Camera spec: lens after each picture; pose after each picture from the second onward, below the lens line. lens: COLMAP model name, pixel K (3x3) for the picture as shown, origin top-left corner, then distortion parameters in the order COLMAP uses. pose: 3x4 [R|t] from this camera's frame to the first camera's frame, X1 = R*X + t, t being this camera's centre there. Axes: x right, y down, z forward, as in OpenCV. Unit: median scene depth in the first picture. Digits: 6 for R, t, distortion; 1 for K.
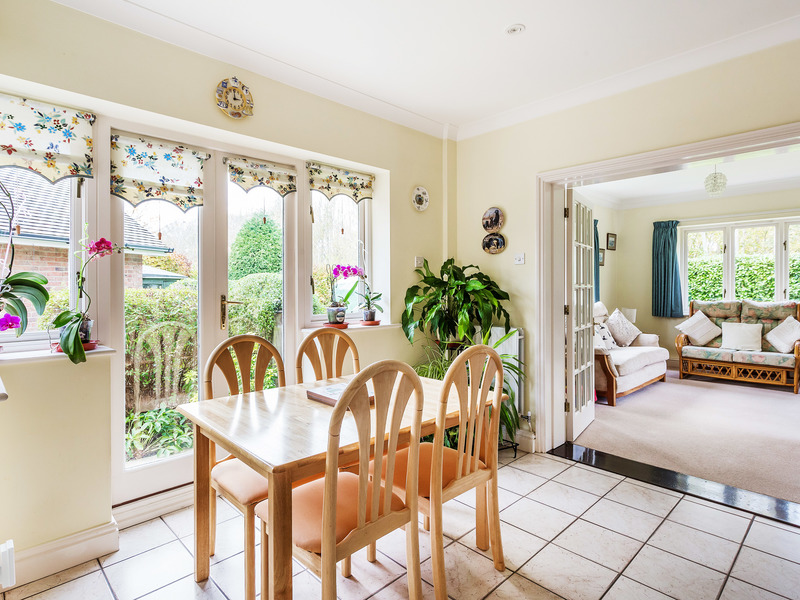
lens RADIAL K [[432.9, 0, 393.7], [0, 432.9, 294.1], [0, 0, 1]] dist [-0.011349, -0.000523]
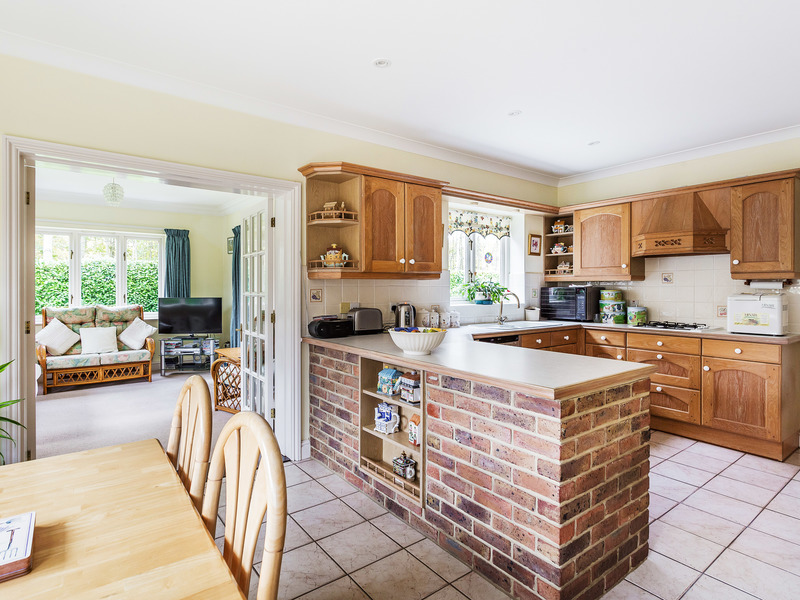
lens RADIAL K [[432.9, 0, 398.7], [0, 432.9, 297.4], [0, 0, 1]] dist [-0.011349, -0.000523]
pose [[0.100711, -0.018082, 0.994751, -0.294872], [0.019246, 0.999683, 0.016224, -0.015578], [-0.994730, 0.017511, 0.101027, 0.304428]]
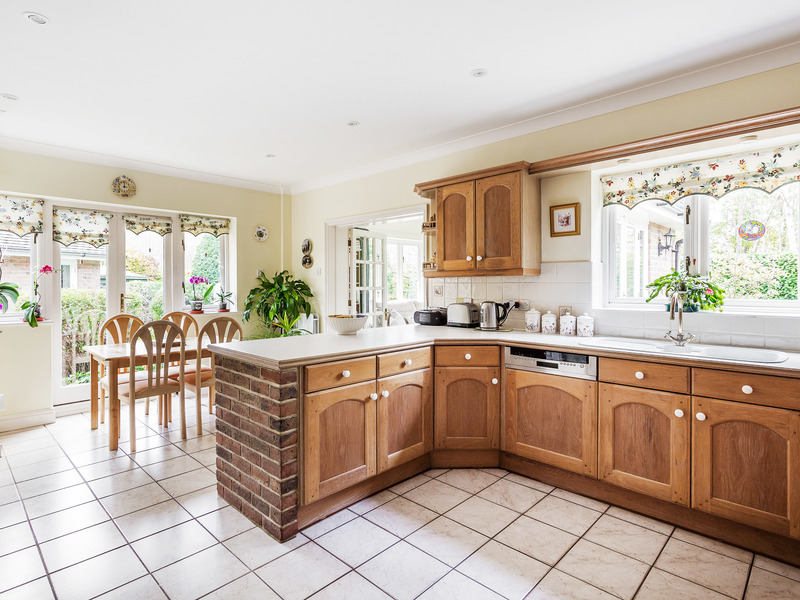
lens RADIAL K [[432.9, 0, 405.1], [0, 432.9, 292.3], [0, 0, 1]] dist [-0.011349, -0.000523]
pose [[0.998614, 0.000437, 0.052621, 0.548691], [-0.000418, 1.000000, -0.000377, -0.002661], [-0.052622, 0.000354, 0.998614, -0.672344]]
